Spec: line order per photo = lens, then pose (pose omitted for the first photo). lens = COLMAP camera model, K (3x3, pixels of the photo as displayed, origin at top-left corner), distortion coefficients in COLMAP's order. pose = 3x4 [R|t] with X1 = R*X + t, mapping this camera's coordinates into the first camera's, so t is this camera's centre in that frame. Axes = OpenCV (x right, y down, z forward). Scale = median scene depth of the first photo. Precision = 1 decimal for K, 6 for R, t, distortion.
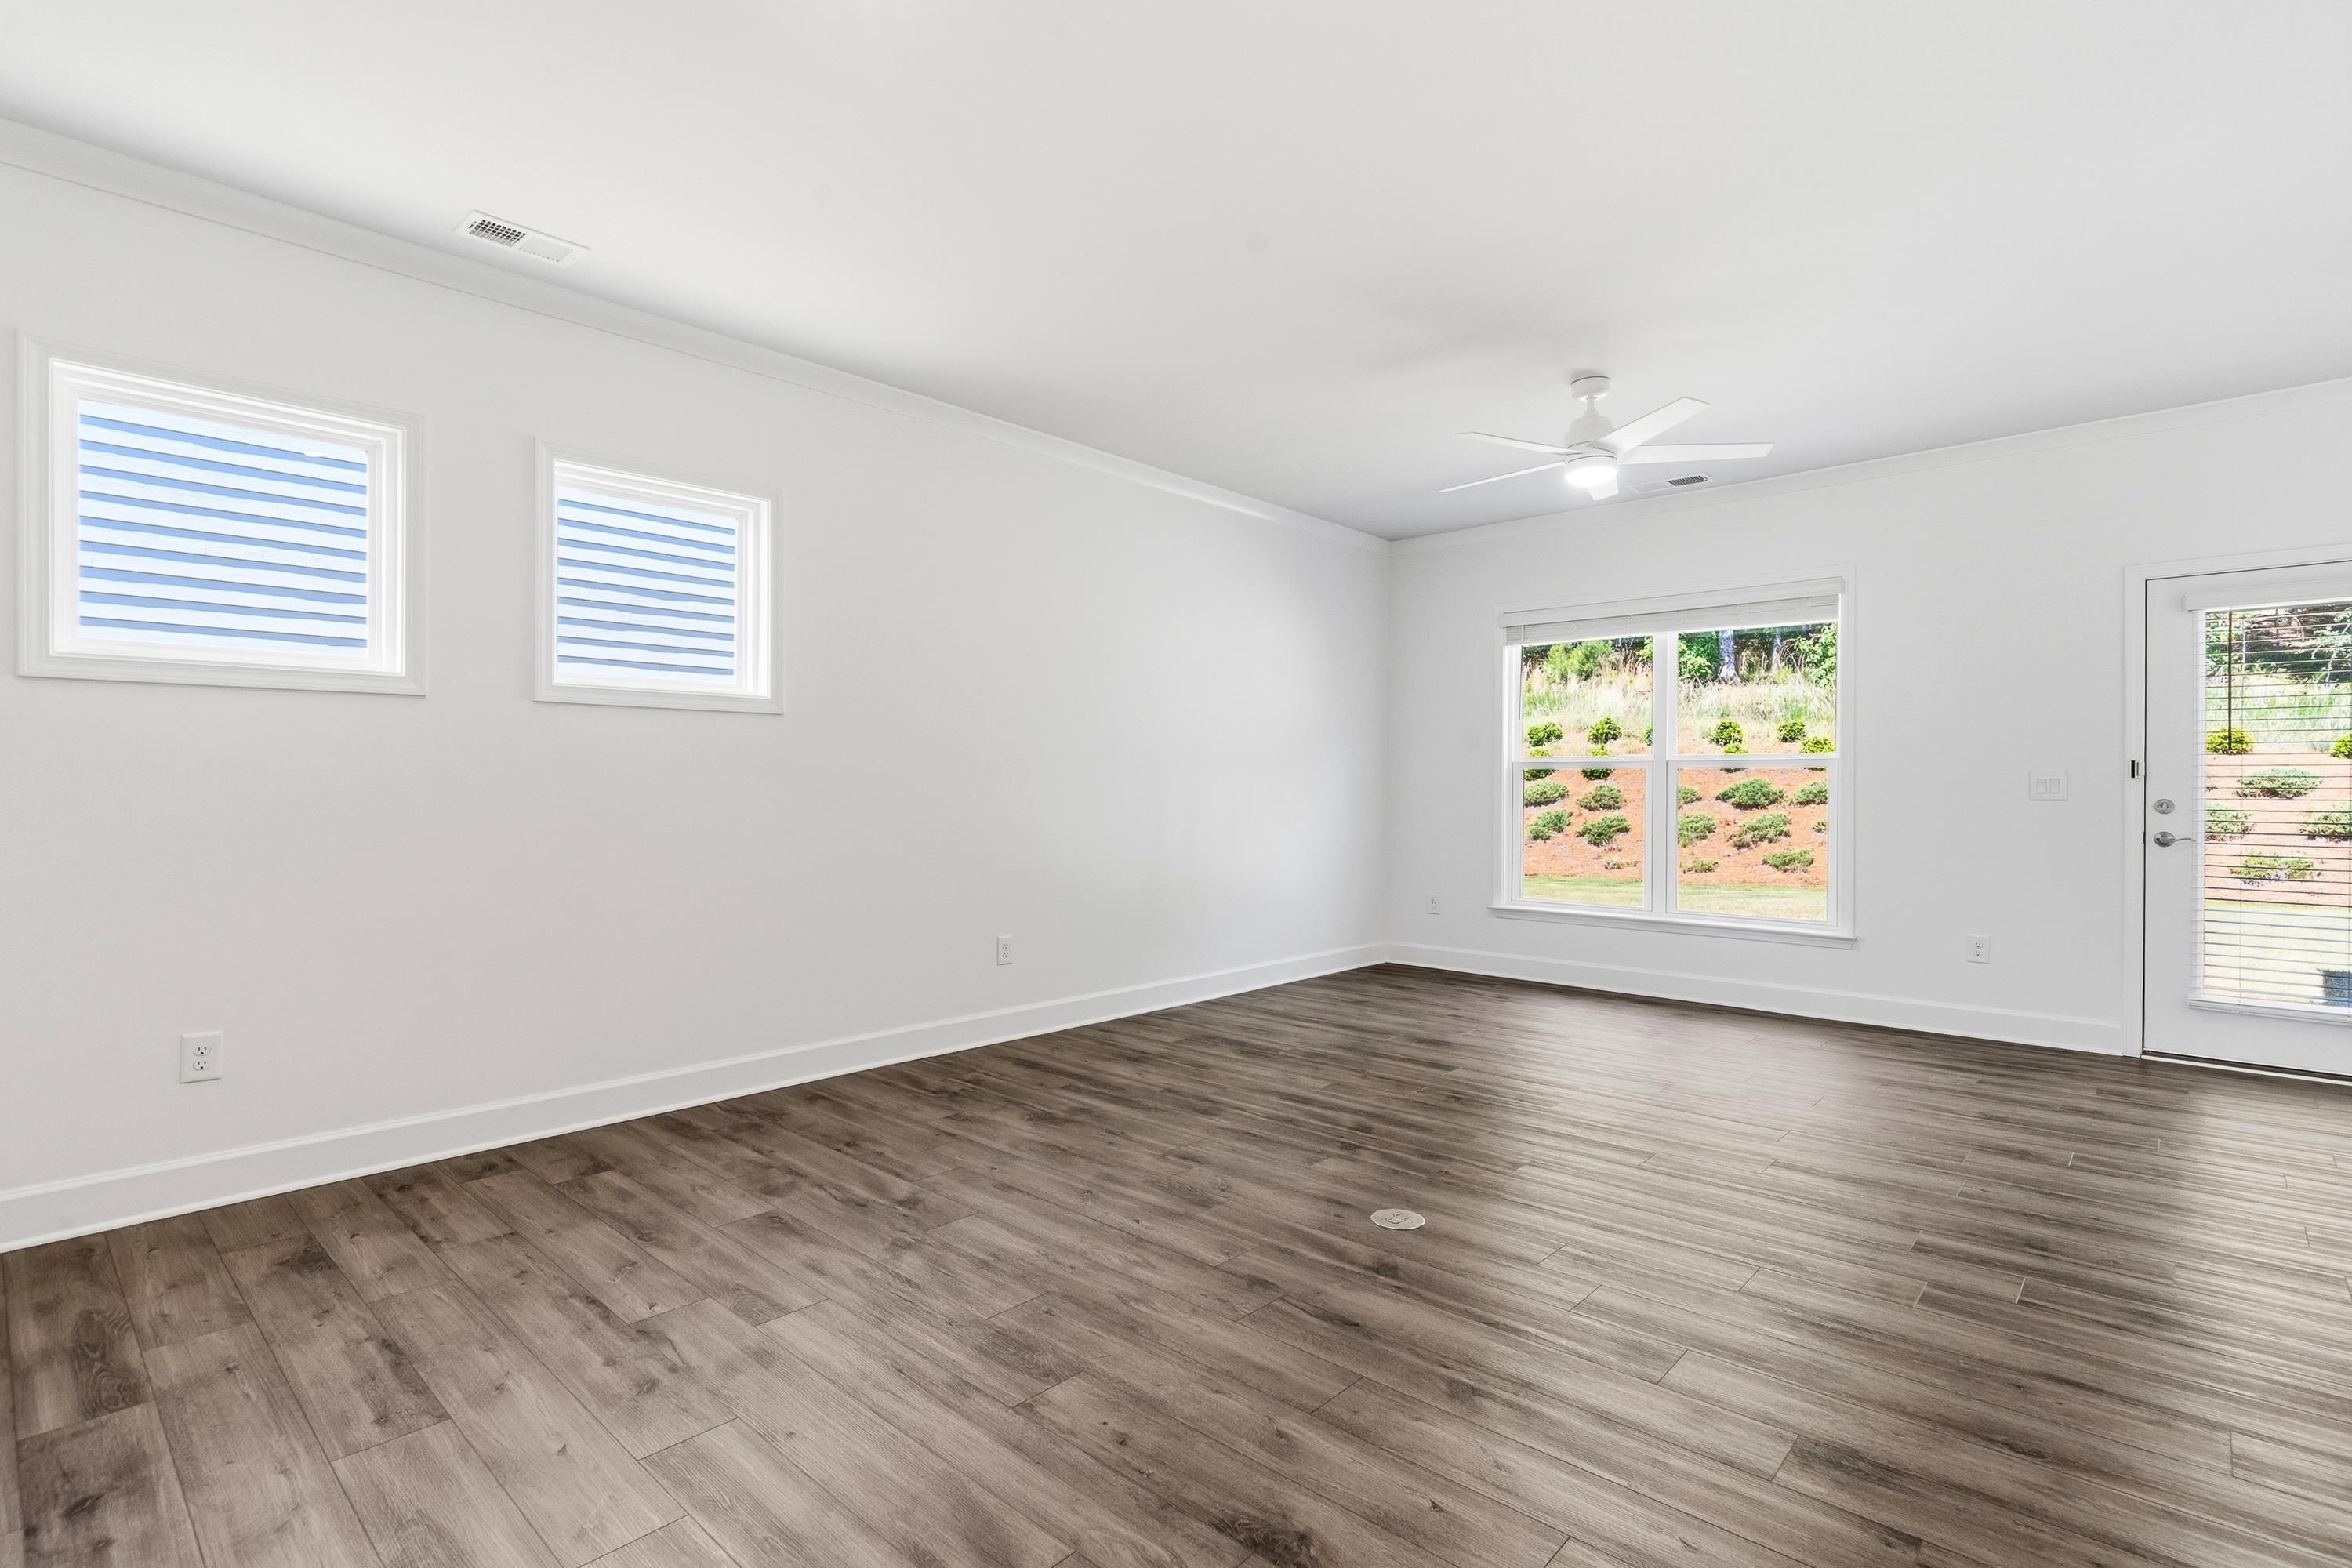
lens RADIAL K [[1113.3, 0, 1183.9], [0, 1113.3, 778.7], [0, 0, 1]] dist [0.006894, -0.001253]
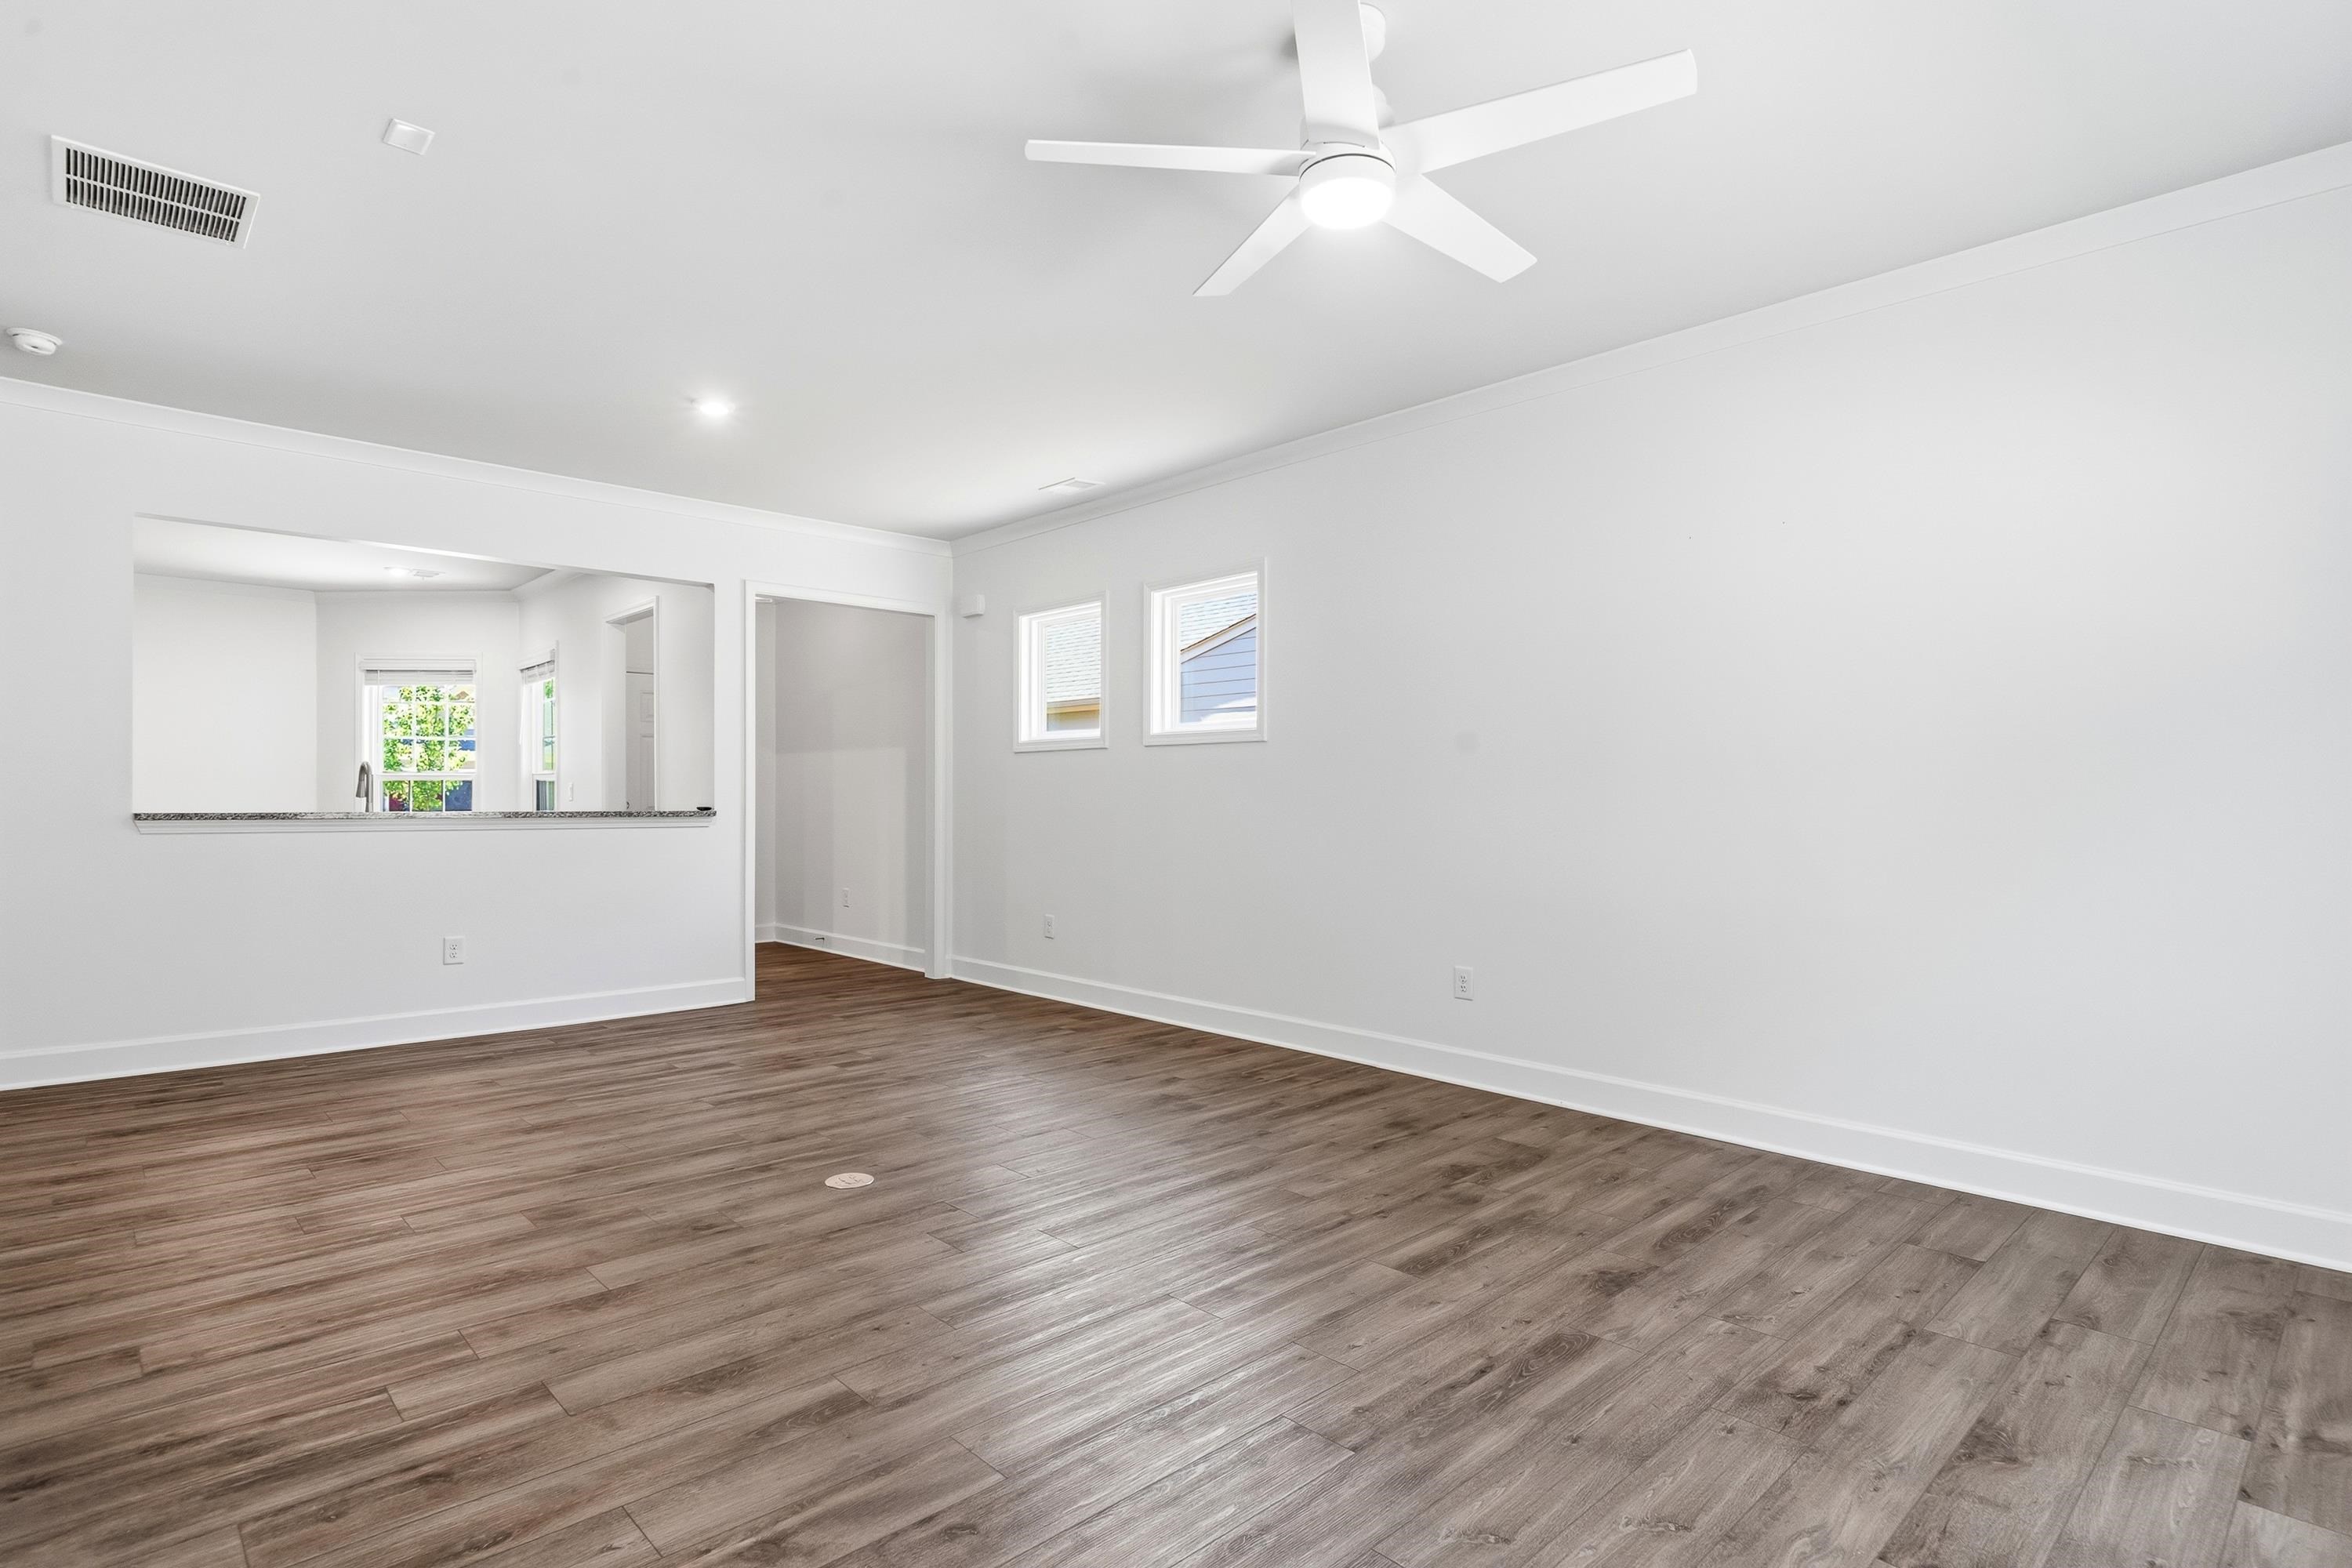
lens RADIAL K [[1187.9, 0, 1177.4], [0, 1187.9, 799.7], [0, 0, 1]] dist [0.003166, -0.001327]
pose [[-0.078306, -0.001623, -0.996928, 1.116038], [0.002897, 0.999994, -0.001855, 0.009572], [0.996925, -0.003033, -0.078301, 1.163282]]
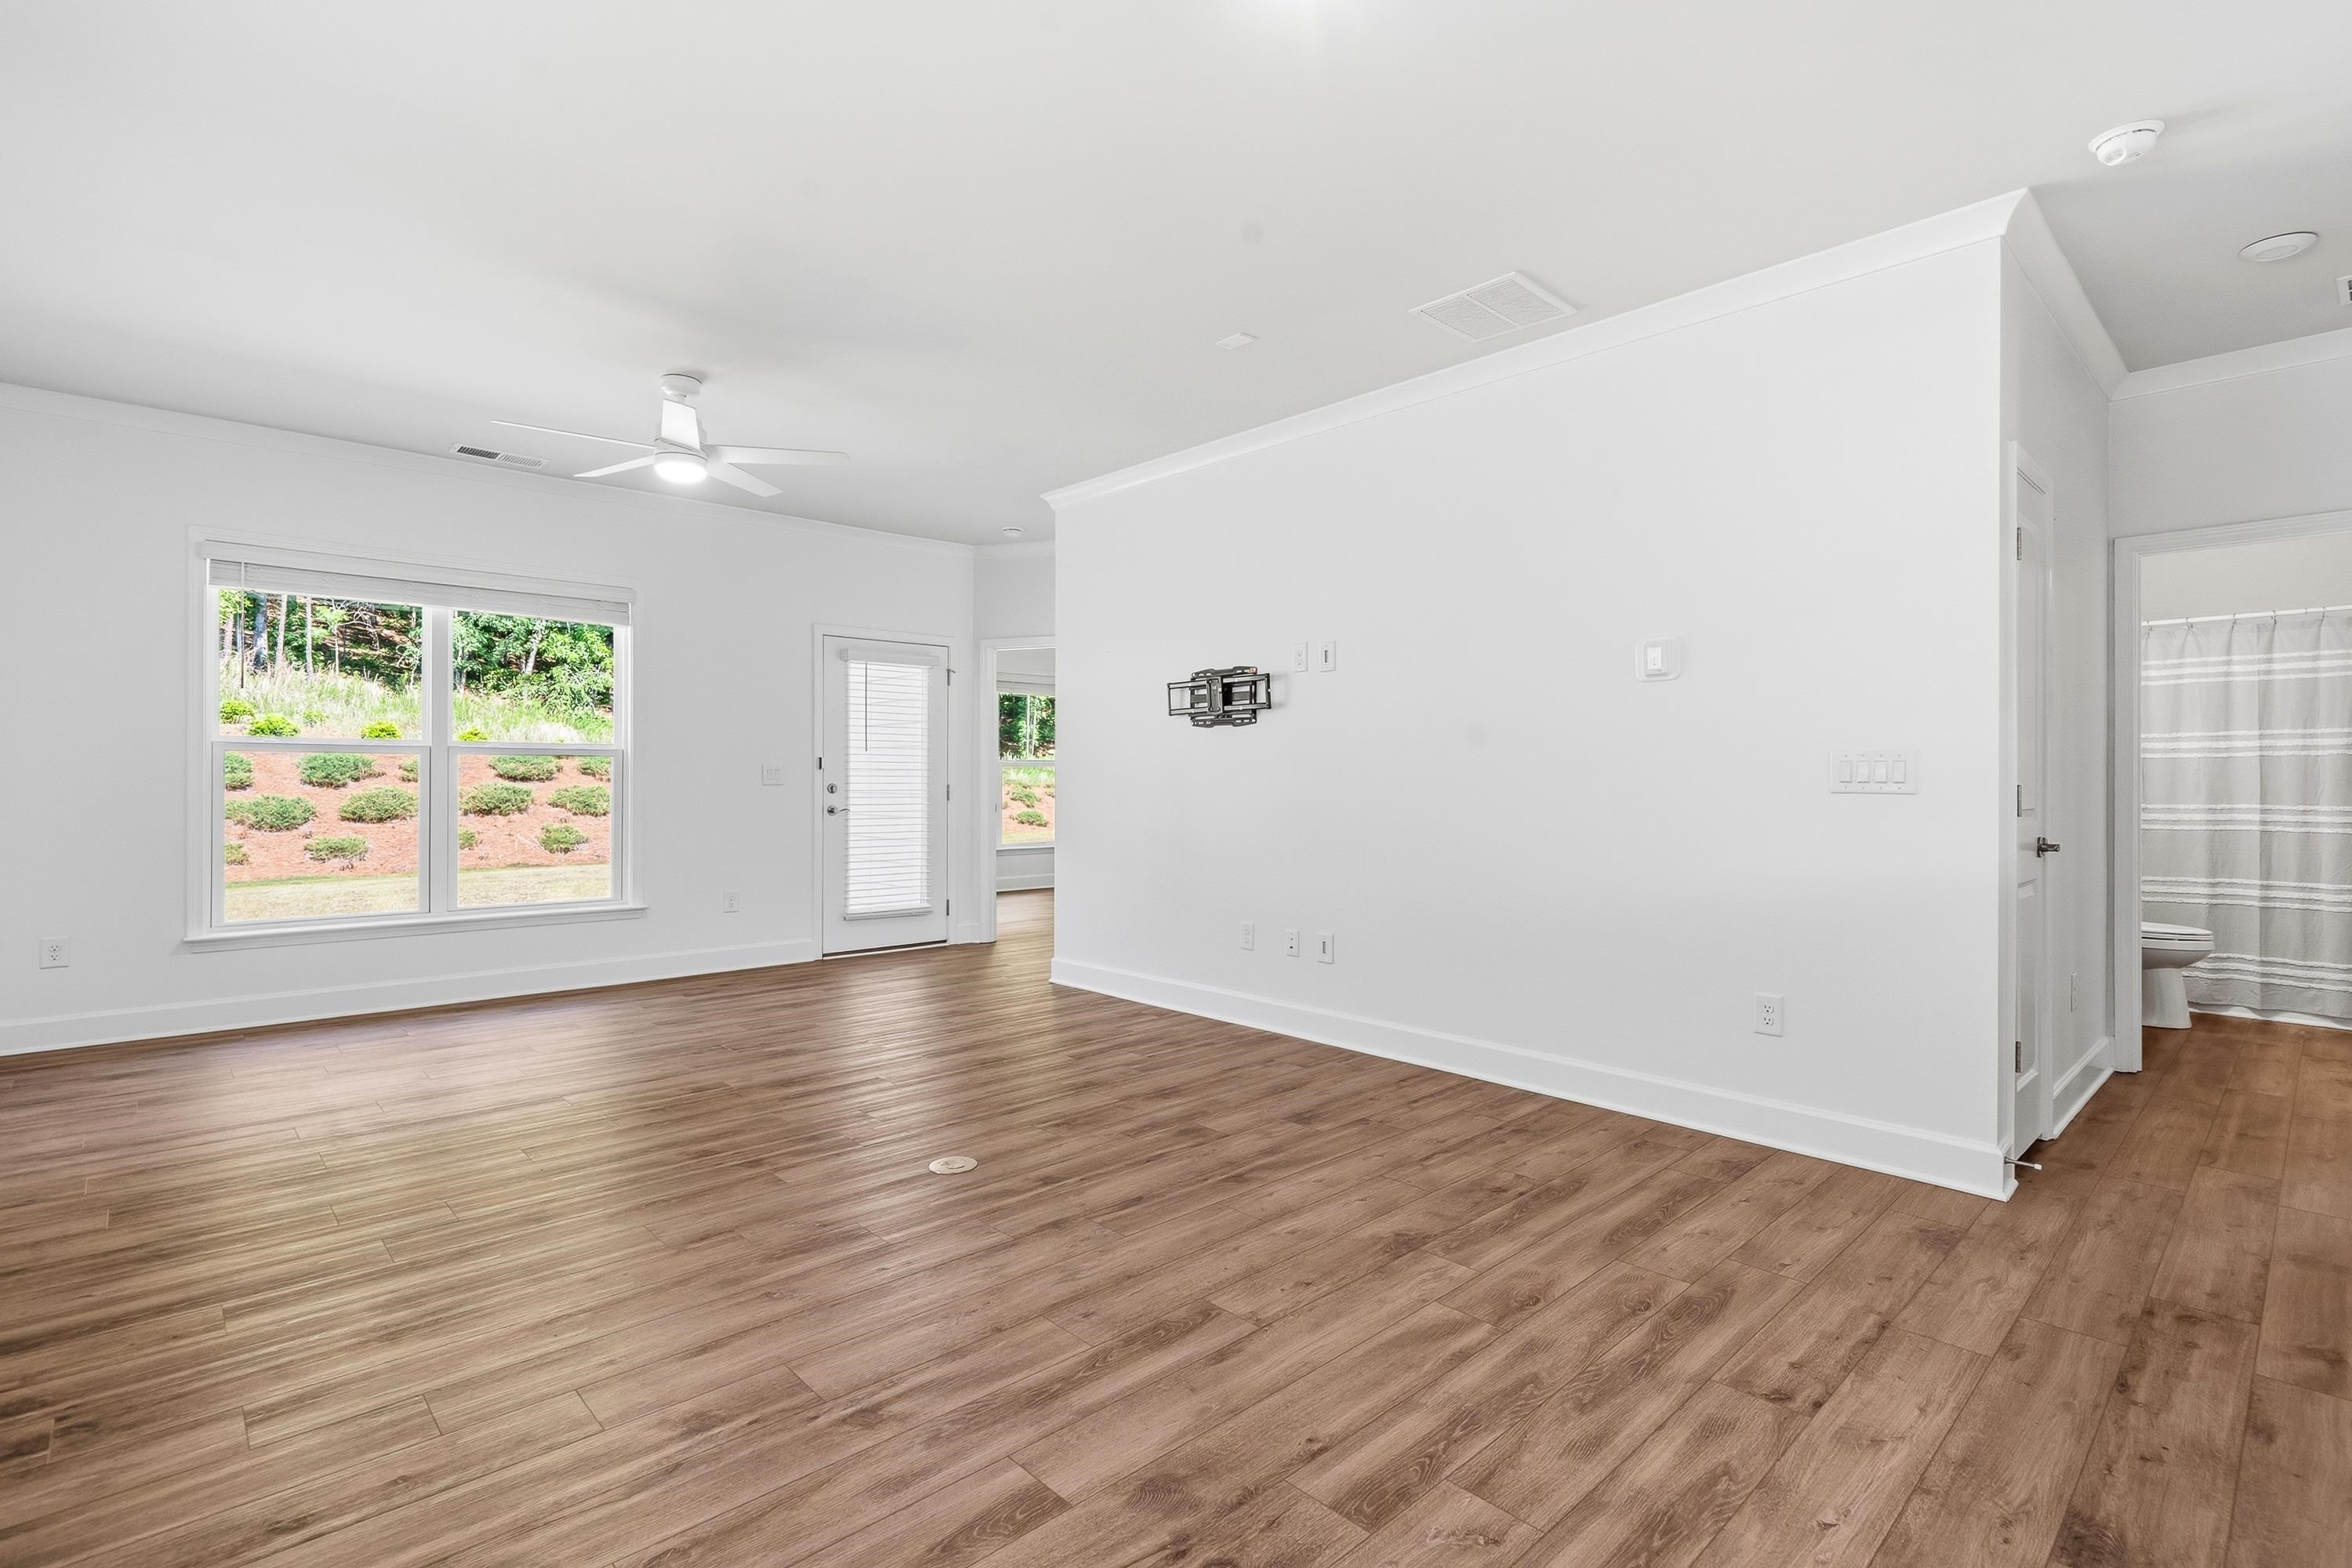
lens RADIAL K [[1084.0, 0, 1166.1], [0, 1084.0, 778.6], [0, 0, 1]] dist [0.000505, 0.000557]
pose [[0.085172, -0.004360, 0.996357, -0.712533], [-0.010371, 0.999932, 0.005262, -0.001323], [-0.996312, -0.010781, 0.085121, 0.569362]]
